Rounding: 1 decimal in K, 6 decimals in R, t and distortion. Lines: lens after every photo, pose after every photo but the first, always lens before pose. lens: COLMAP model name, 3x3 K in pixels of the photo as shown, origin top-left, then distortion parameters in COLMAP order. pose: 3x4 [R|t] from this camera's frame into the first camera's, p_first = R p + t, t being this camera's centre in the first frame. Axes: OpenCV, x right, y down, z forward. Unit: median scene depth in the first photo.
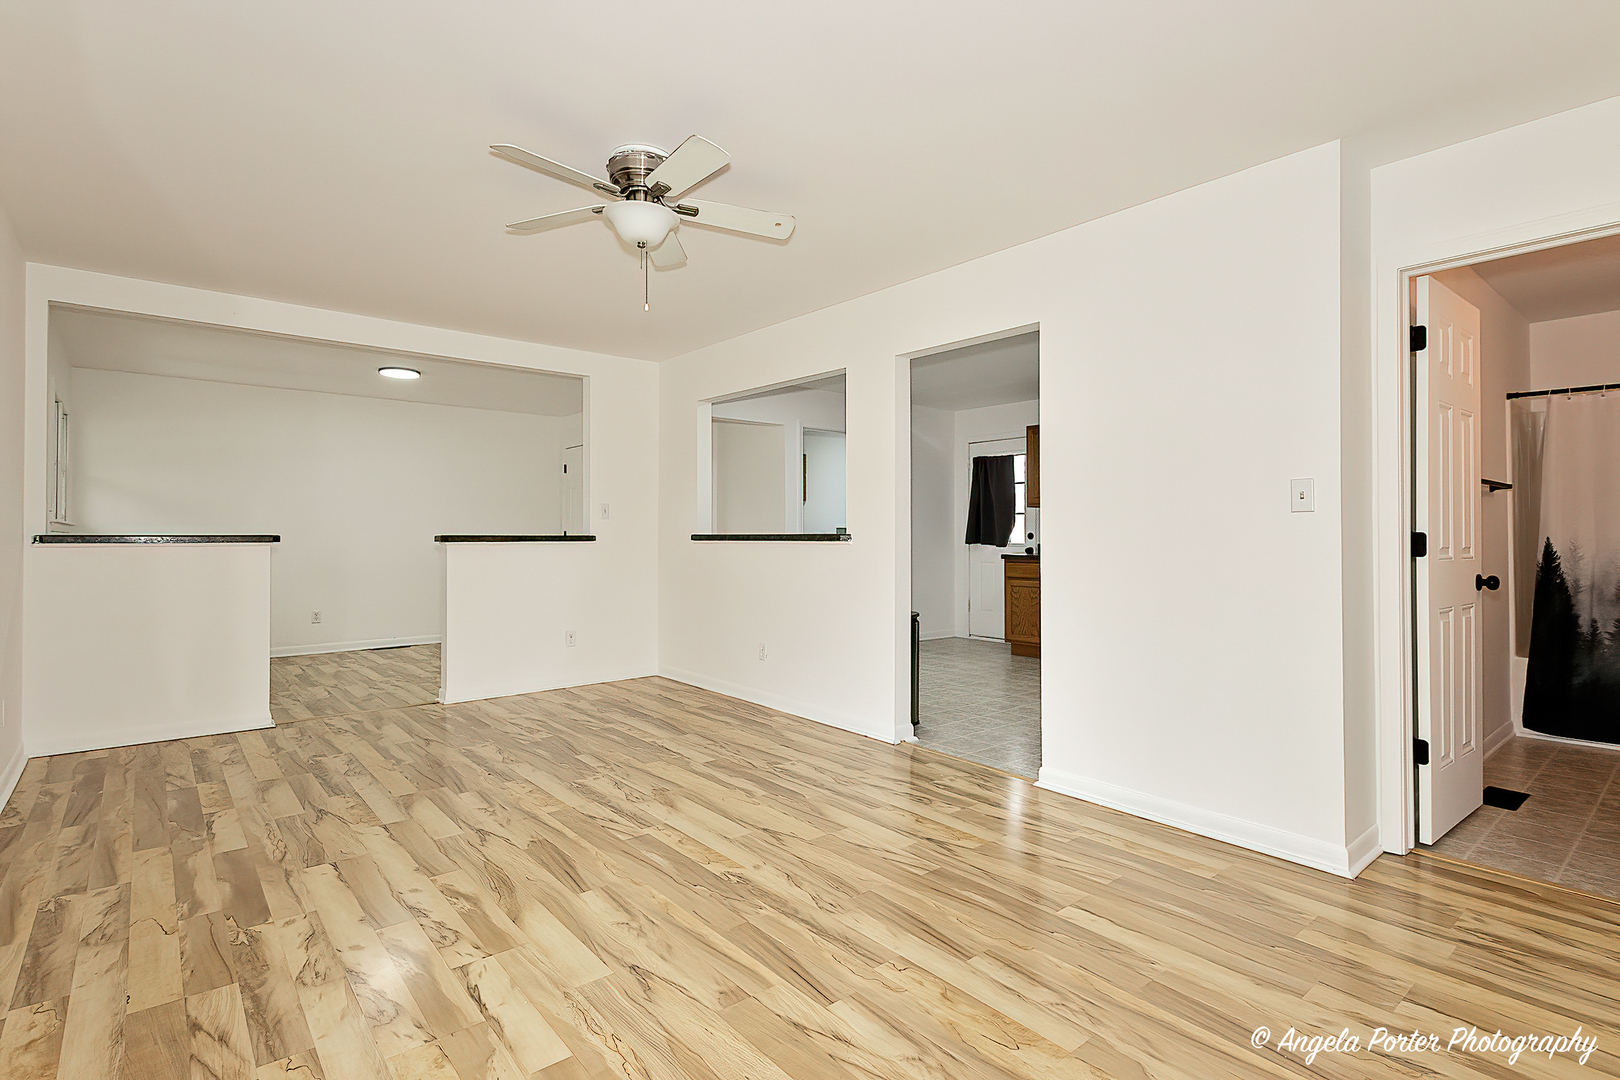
lens RADIAL K [[764.3, 0, 805.6], [0, 764.3, 554.1], [0, 0, 1]] dist [0.011135, -0.000854]
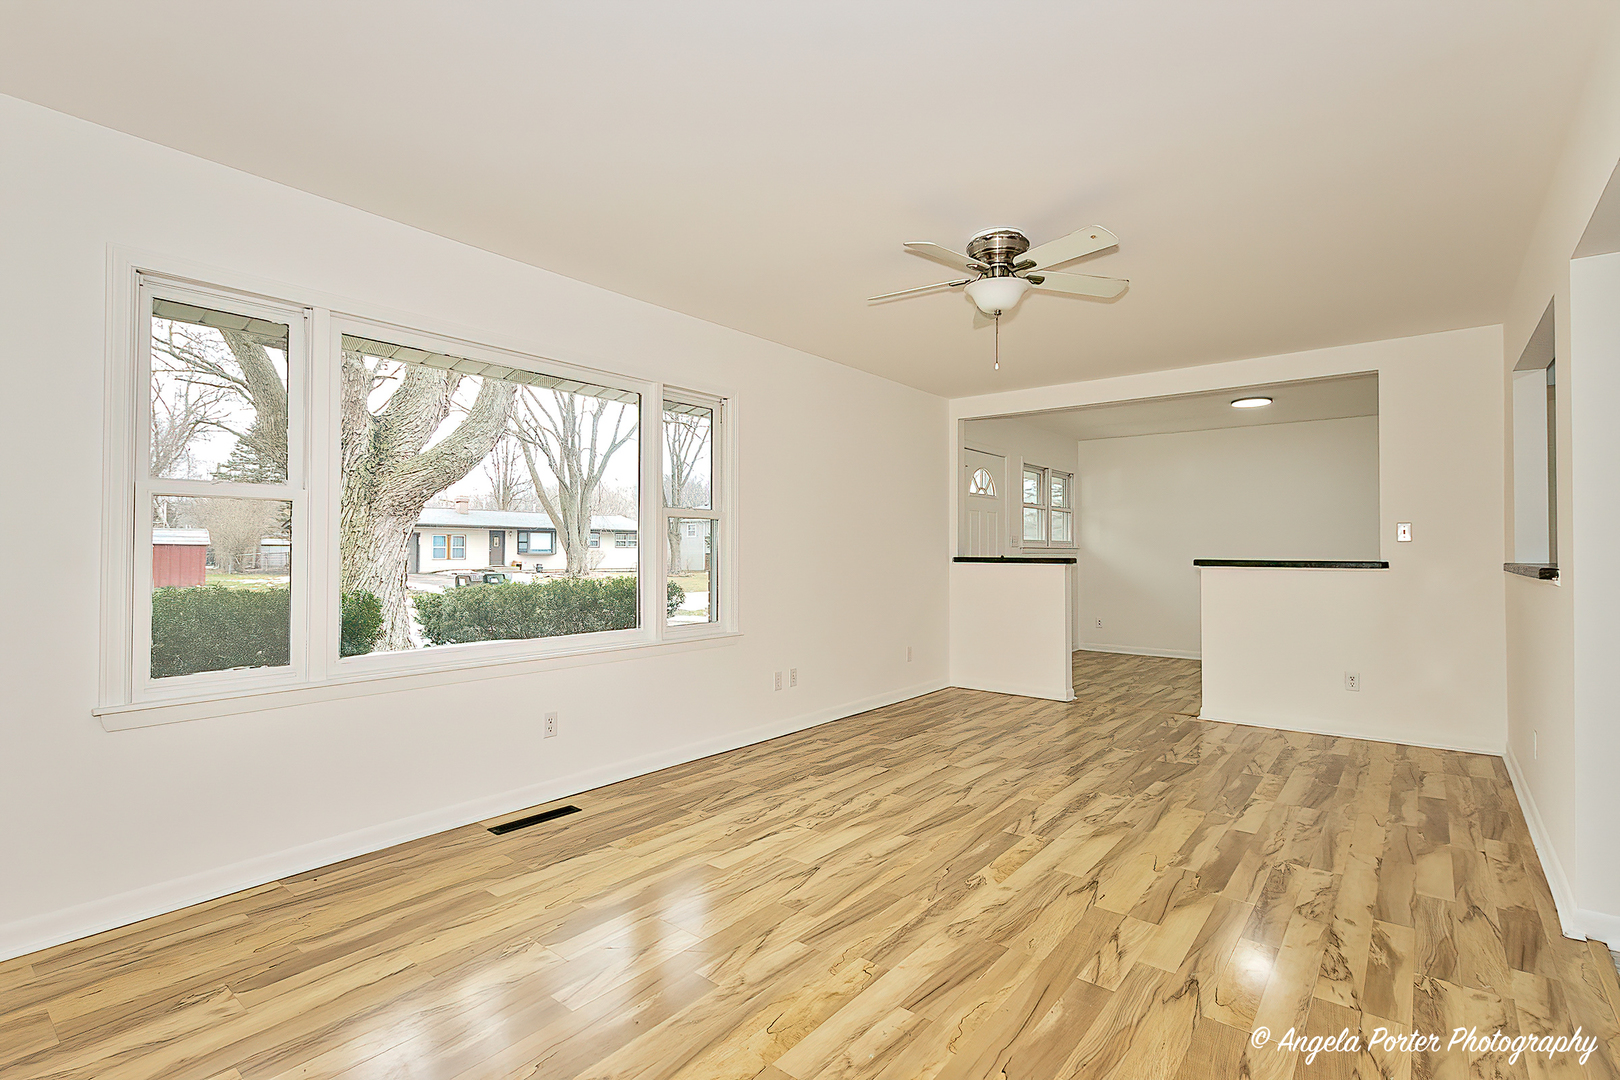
lens RADIAL K [[759.6, 0, 827.8], [0, 759.6, 540.7], [0, 0, 1]] dist [0.001751, -0.000328]
pose [[0.223368, -0.010976, -0.974672, 0.754003], [-0.029198, 0.999413, -0.017946, -0.028652], [0.974297, 0.032467, 0.222916, 0.446424]]
